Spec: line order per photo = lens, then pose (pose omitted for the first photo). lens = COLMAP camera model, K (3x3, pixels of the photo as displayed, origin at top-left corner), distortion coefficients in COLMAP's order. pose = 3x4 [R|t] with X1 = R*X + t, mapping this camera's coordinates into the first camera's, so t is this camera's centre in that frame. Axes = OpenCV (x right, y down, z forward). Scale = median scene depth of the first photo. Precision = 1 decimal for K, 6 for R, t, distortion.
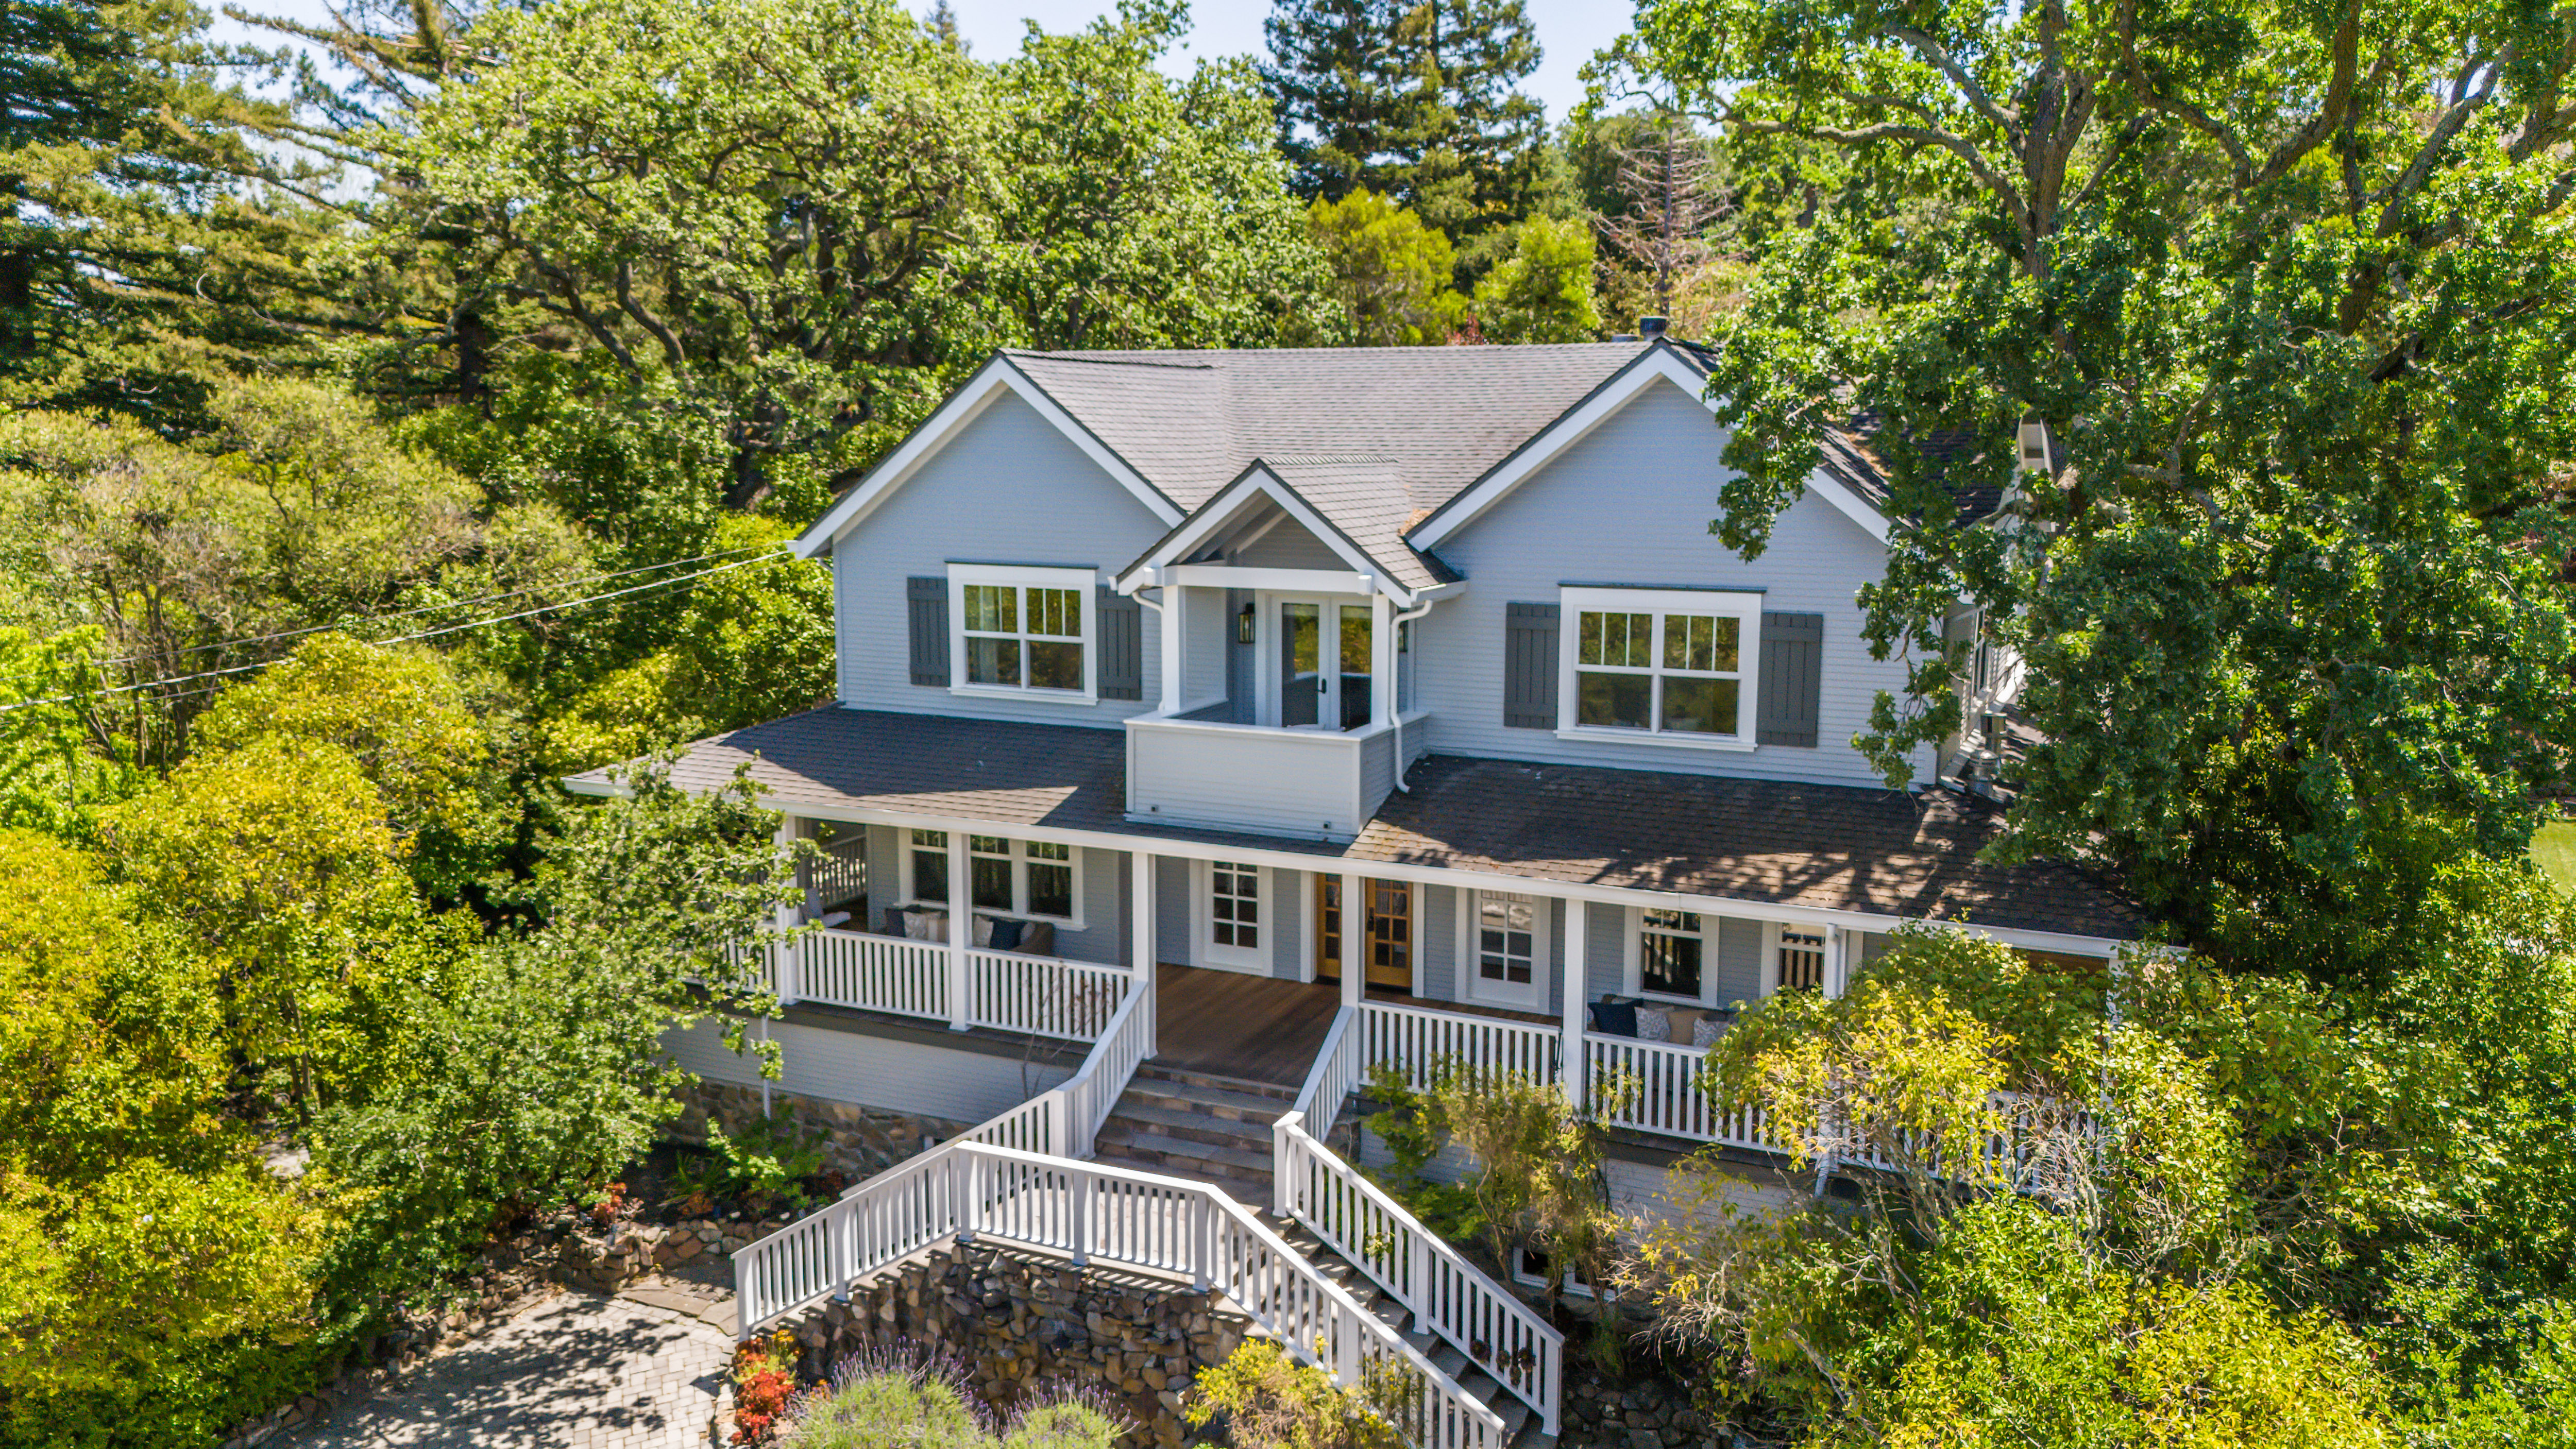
lens RADIAL K [[1862.7, 0, 1306.3], [0, 1862.7, 717.6], [0, 0, 1]] dist [0.079209, -0.049530]
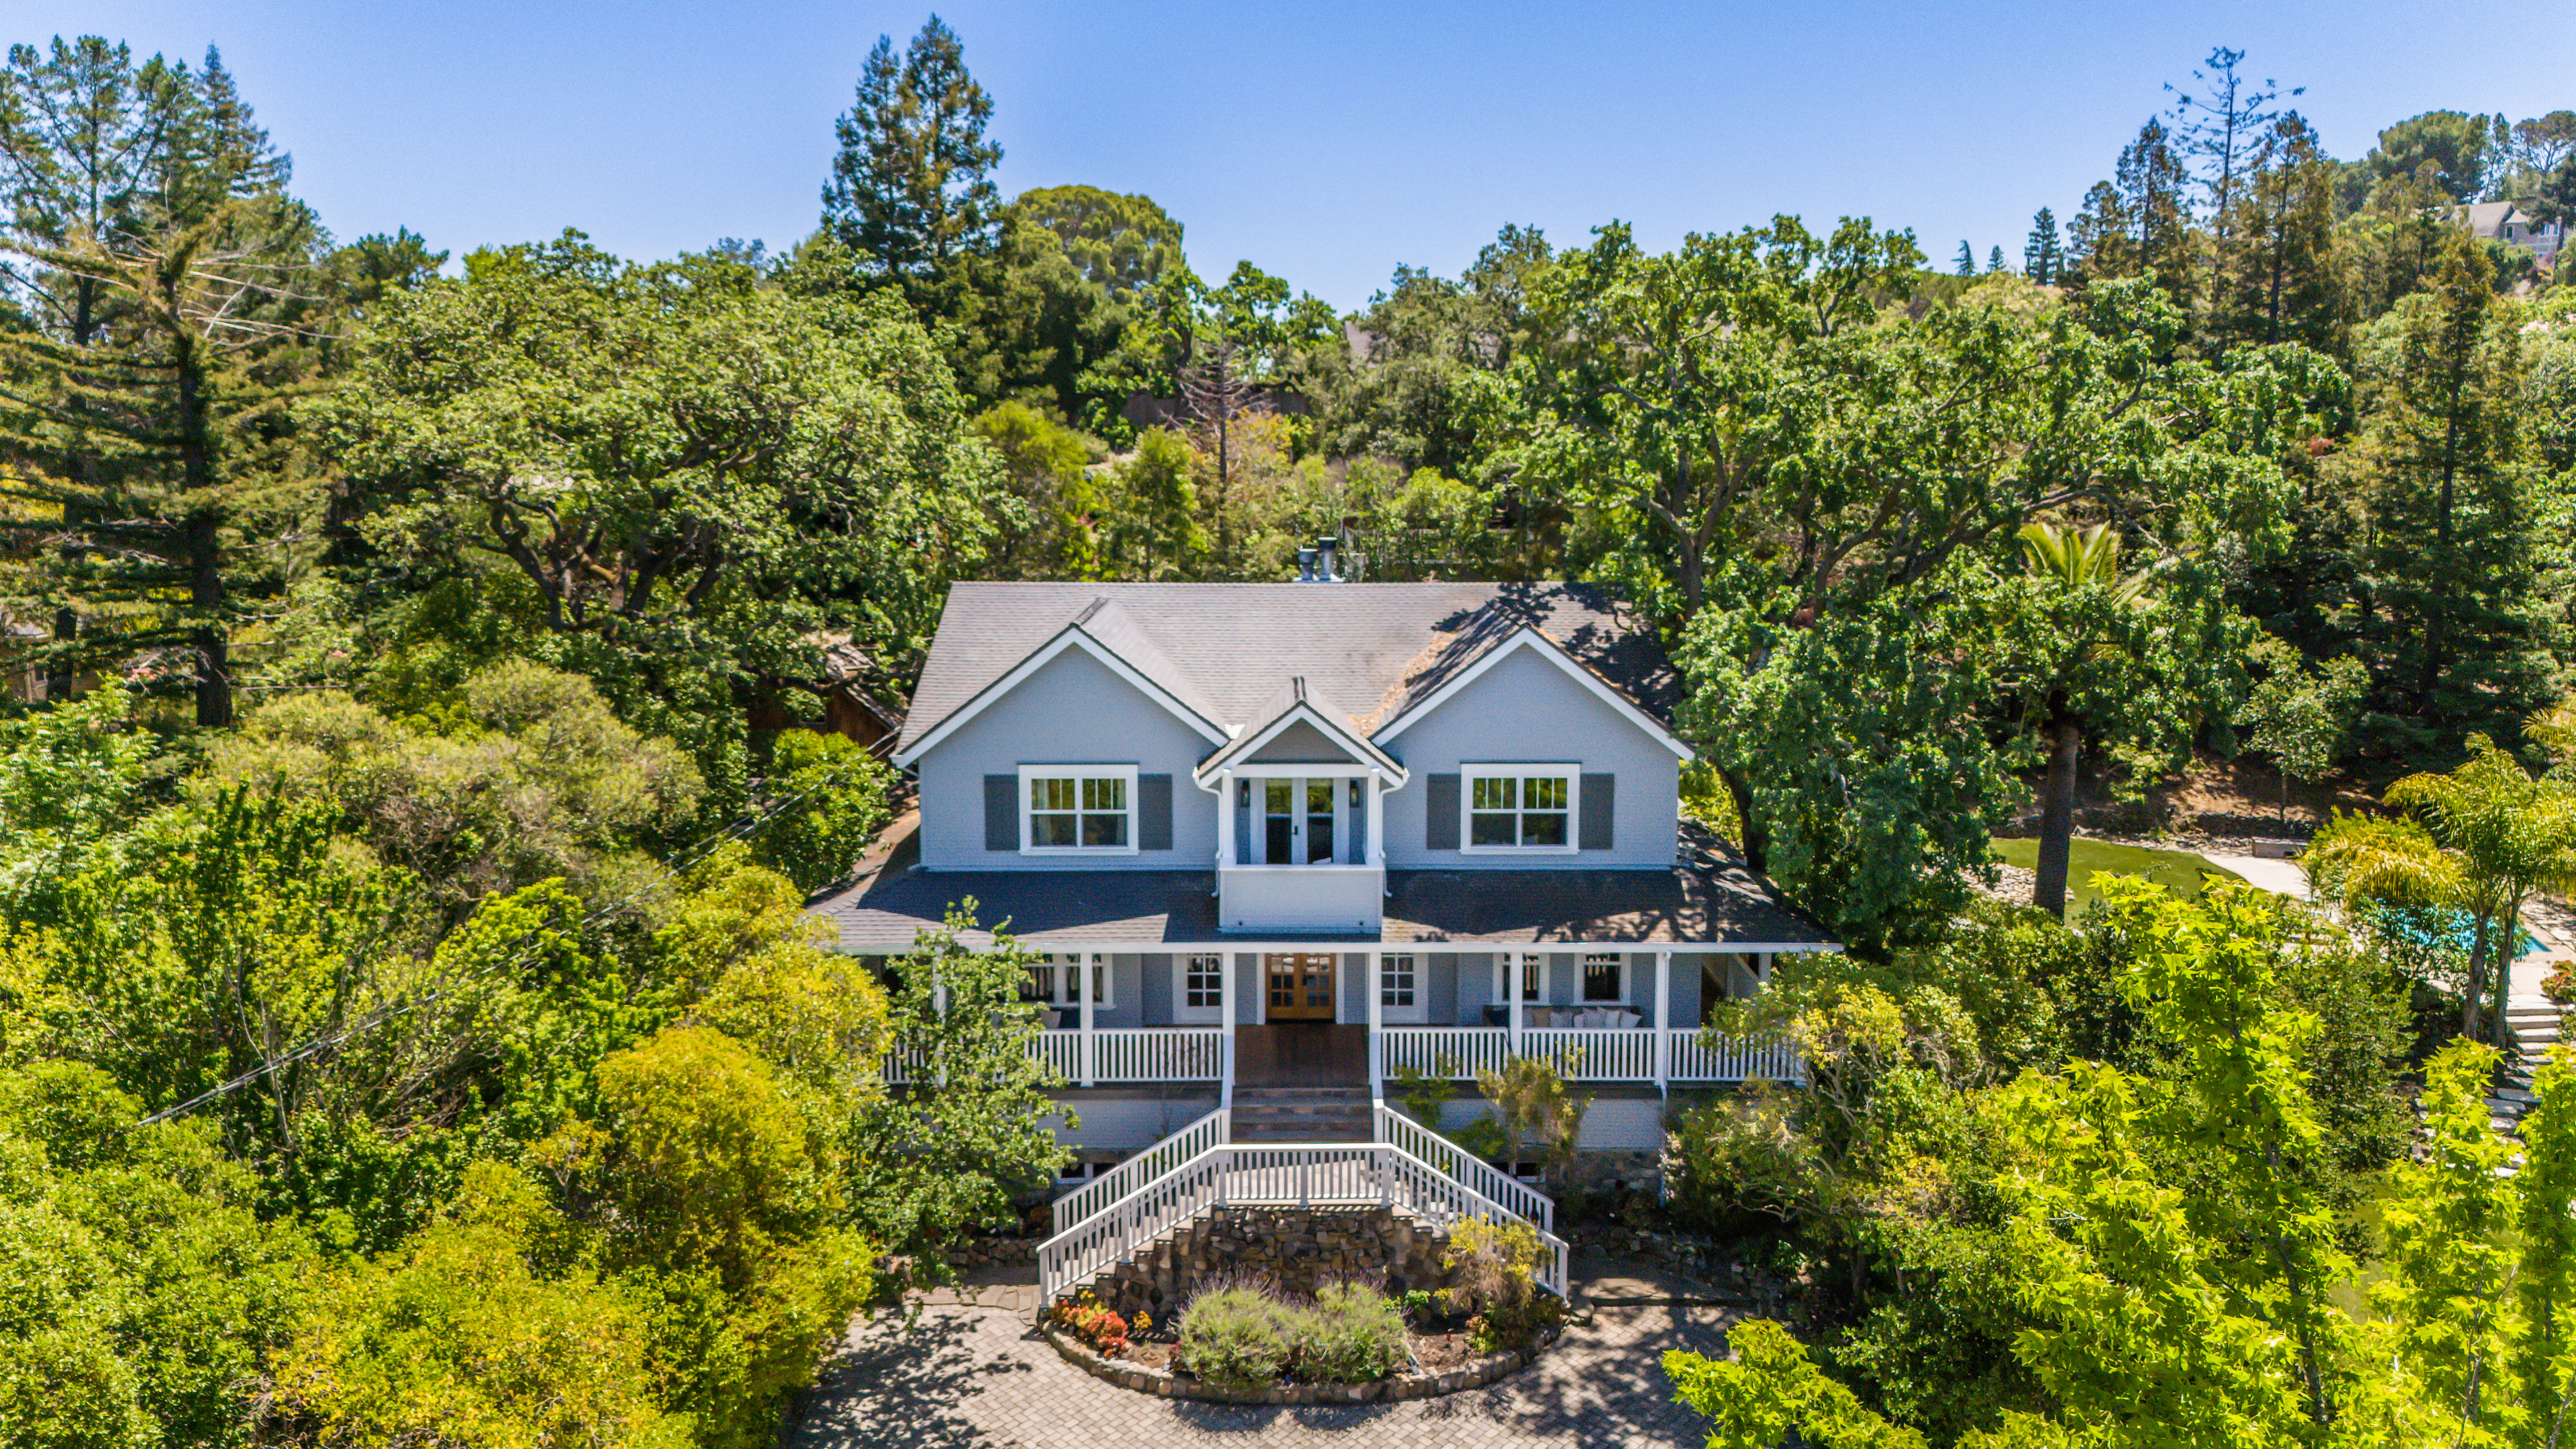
lens RADIAL K [[1862.7, 0, 1330.3], [0, 1862.7, 702.3], [0, 0, 1]] dist [0.079209, -0.049530]
pose [[0.896520, -0.057226, 0.439292, -0.711654], [0.063543, 0.997979, 0.000325, -0.135903], [-0.438423, 0.027623, 0.898344, -0.454868]]
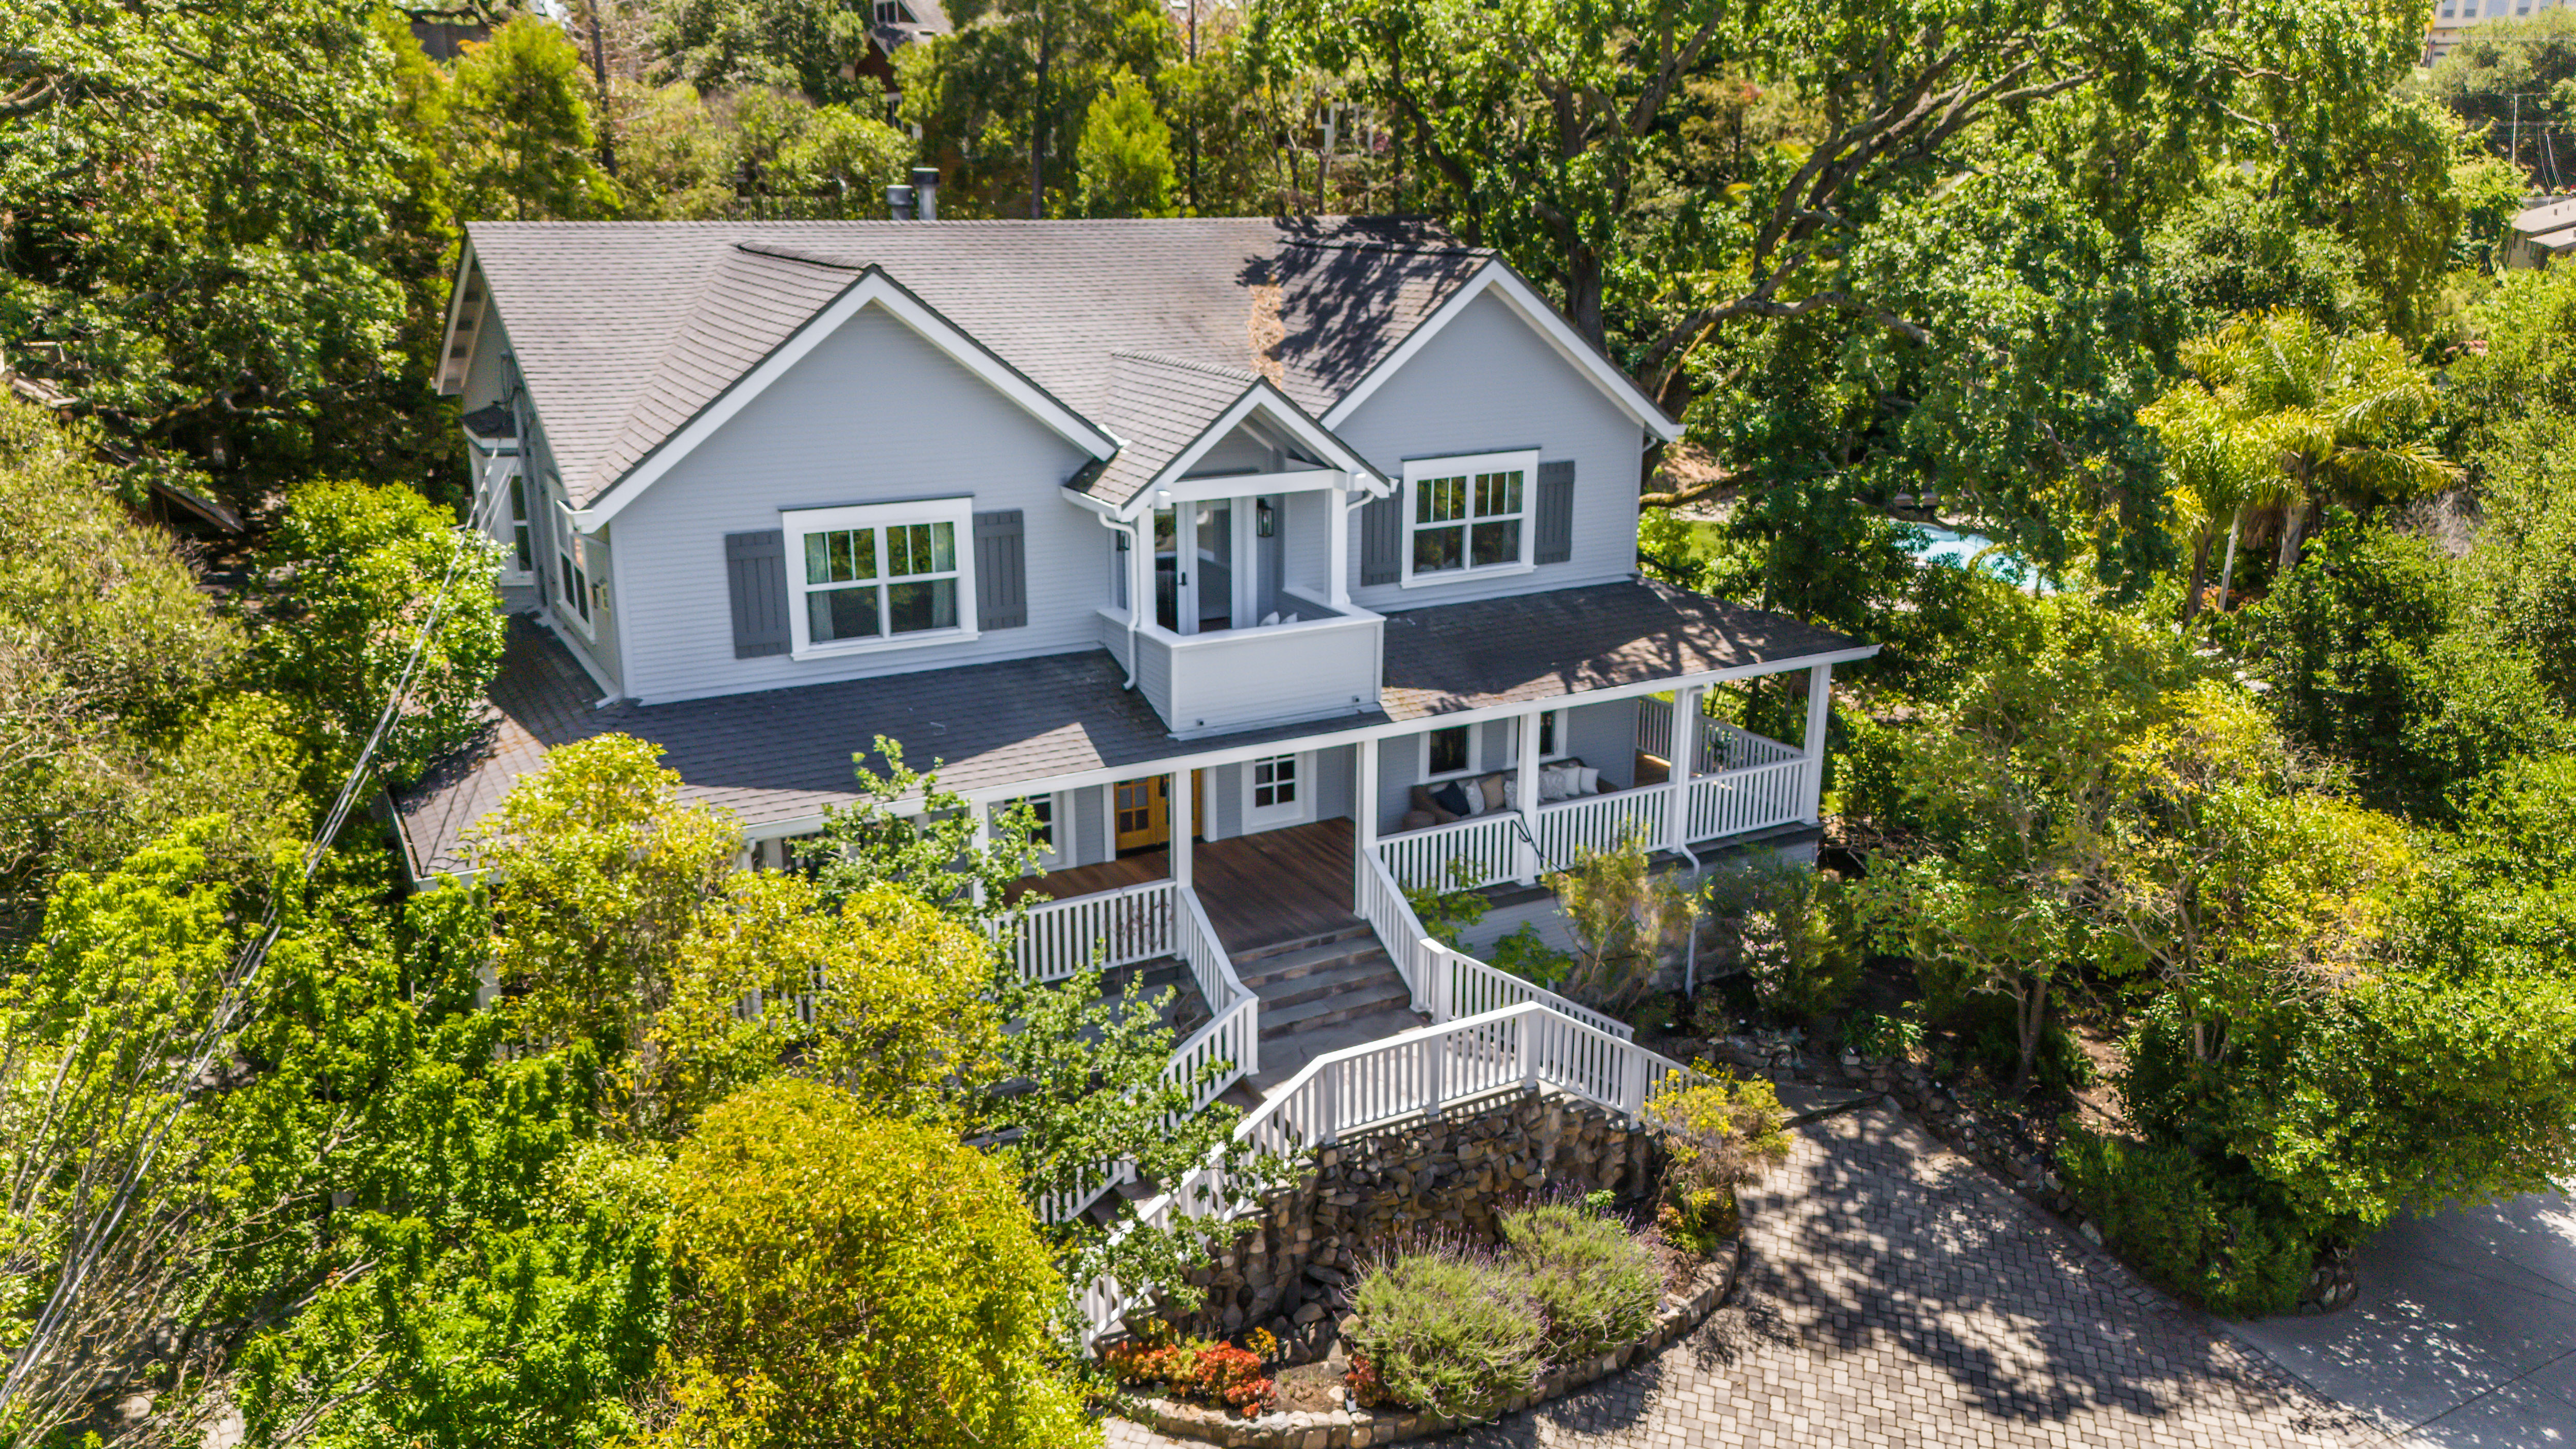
lens RADIAL K [[1862.7, 0, 1302.3], [0, 1862.7, 723.0], [0, 0, 1]] dist [0.079209, -0.049530]
pose [[0.582873, -0.230390, 0.779217, -0.880640], [0.117666, 0.972786, 0.199605, -0.155662], [-0.803999, -0.024656, 0.594120, 0.350354]]
